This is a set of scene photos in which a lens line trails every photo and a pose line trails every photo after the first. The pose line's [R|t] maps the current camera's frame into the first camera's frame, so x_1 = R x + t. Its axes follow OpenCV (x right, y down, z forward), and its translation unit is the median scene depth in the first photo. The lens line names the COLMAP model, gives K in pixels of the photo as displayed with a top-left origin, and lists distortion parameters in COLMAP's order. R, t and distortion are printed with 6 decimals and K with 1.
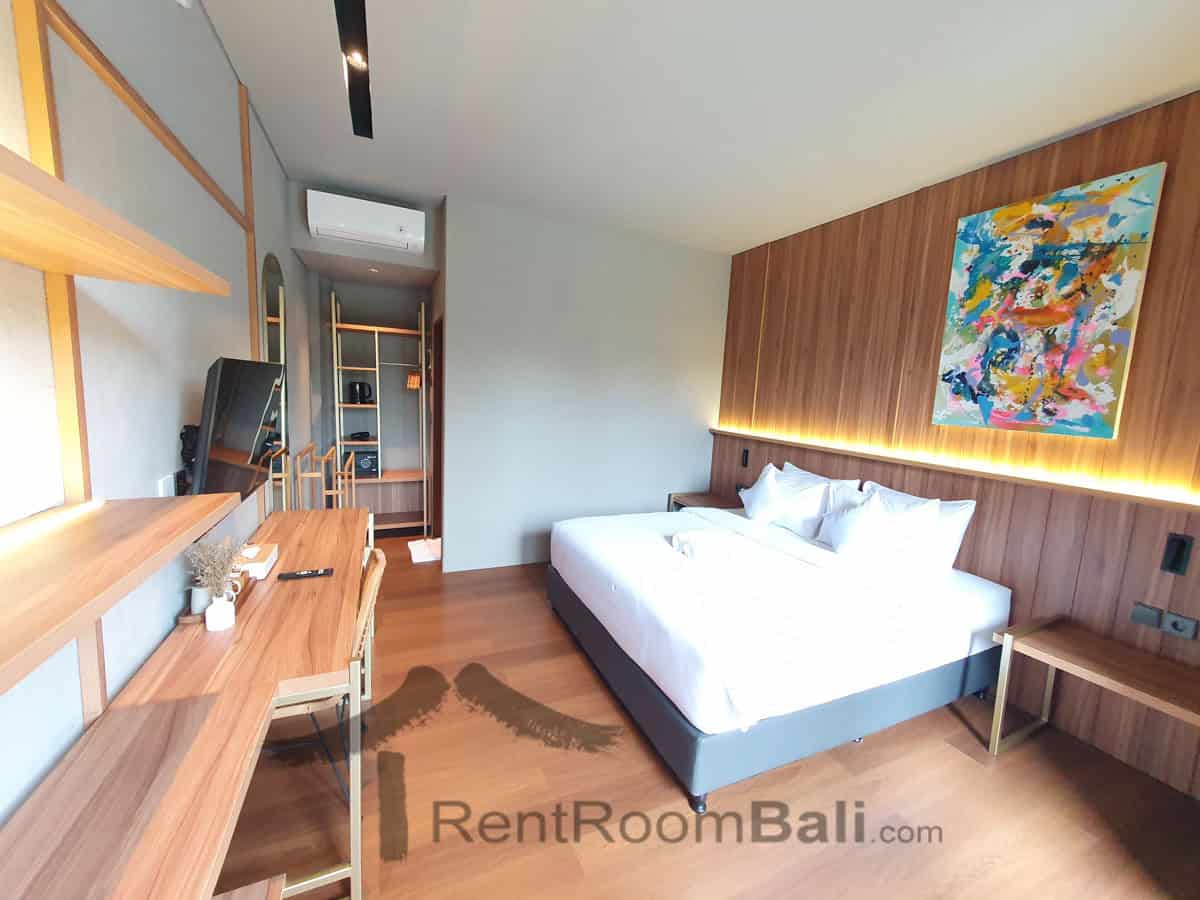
lens RADIAL K [[478.4, 0, 600.0], [0, 478.4, 450.0], [0, 0, 1]] dist [-0.001548, -0.000481]
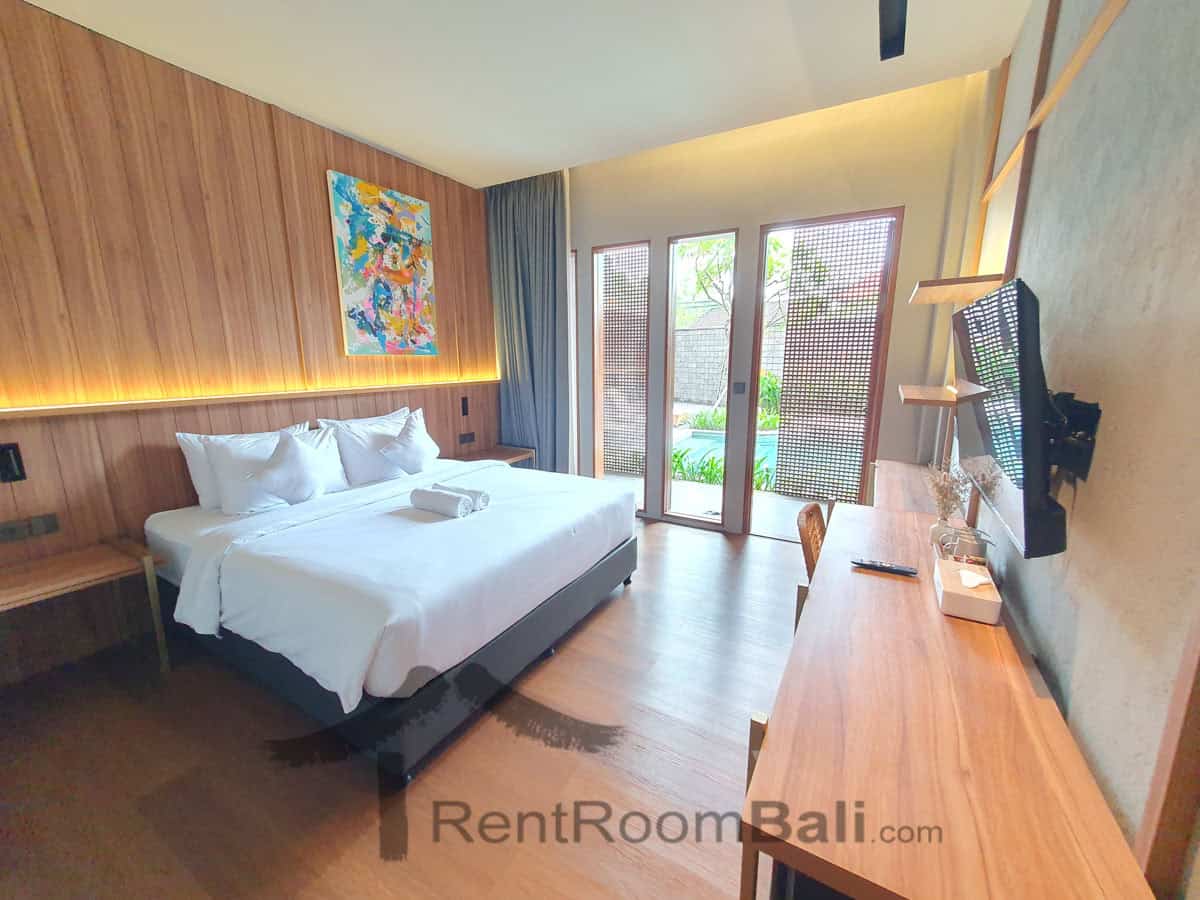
lens RADIAL K [[478.4, 0, 600.0], [0, 478.4, 450.0], [0, 0, 1]] dist [-0.001548, -0.000481]
pose [[-0.583257, -0.206210, 0.785677, -0.682102], [0.071572, 0.950432, 0.302584, -0.158858], [-0.809128, 0.232717, -0.539588, 1.320784]]
